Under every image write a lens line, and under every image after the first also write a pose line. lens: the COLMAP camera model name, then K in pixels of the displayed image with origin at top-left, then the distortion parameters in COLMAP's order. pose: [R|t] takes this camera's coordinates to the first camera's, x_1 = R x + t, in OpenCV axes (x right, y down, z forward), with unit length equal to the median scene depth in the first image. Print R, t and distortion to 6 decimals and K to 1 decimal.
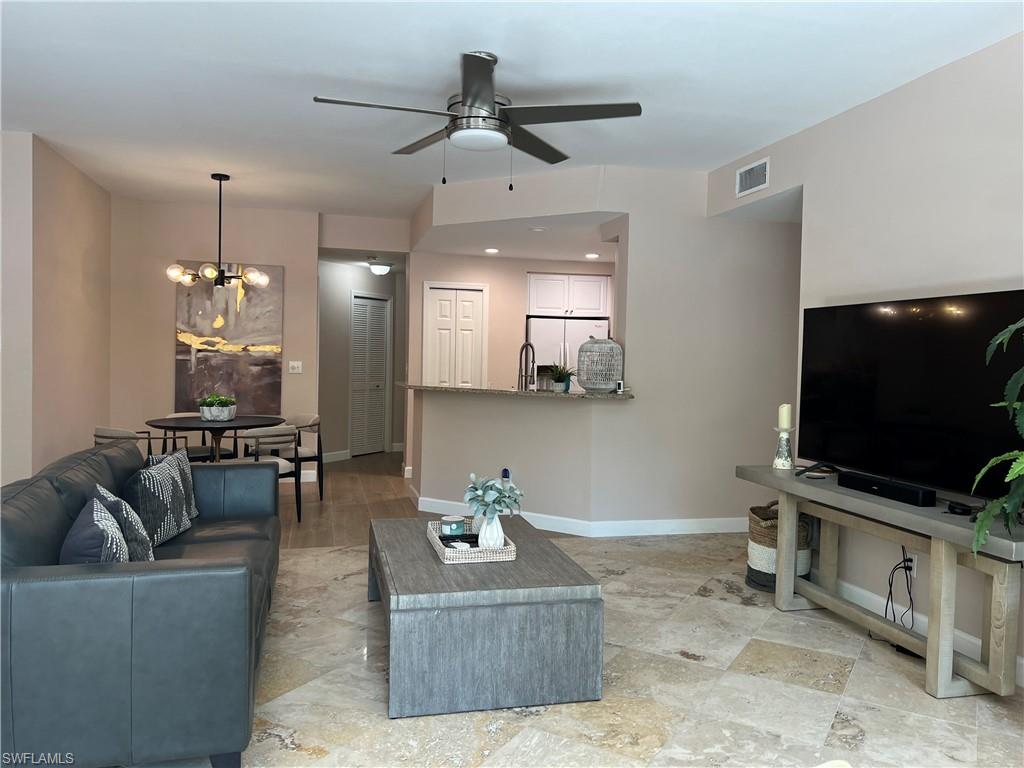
lens RADIAL K [[773.0, 0, 512.0], [0, 773.0, 384.0], [0, 0, 1]] dist [0.054074, -0.085442]
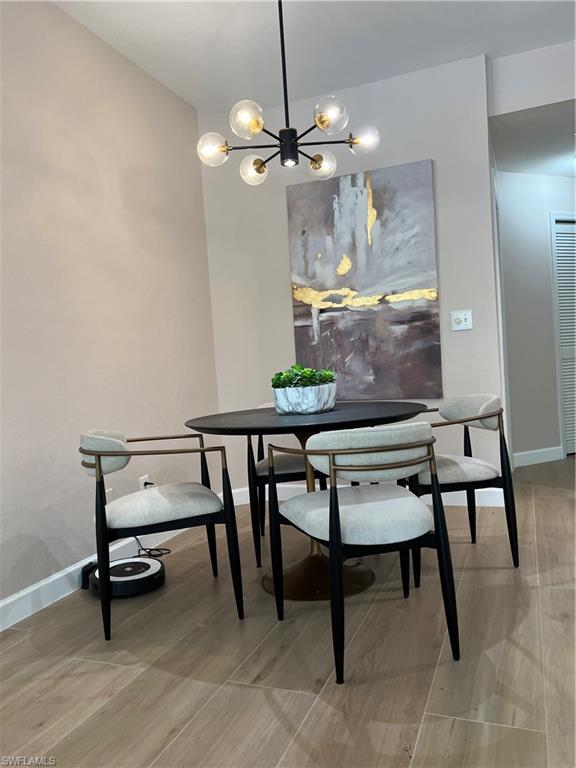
lens RADIAL K [[579.7, 0, 288.0], [0, 579.7, 384.0], [0, 0, 1]] dist [0.054074, -0.085442]
pose [[0.806286, -0.055386, -0.588928, -0.124640], [0.061305, 0.998070, -0.009932, 0.025474], [0.588341, -0.028096, 0.808125, 0.559662]]
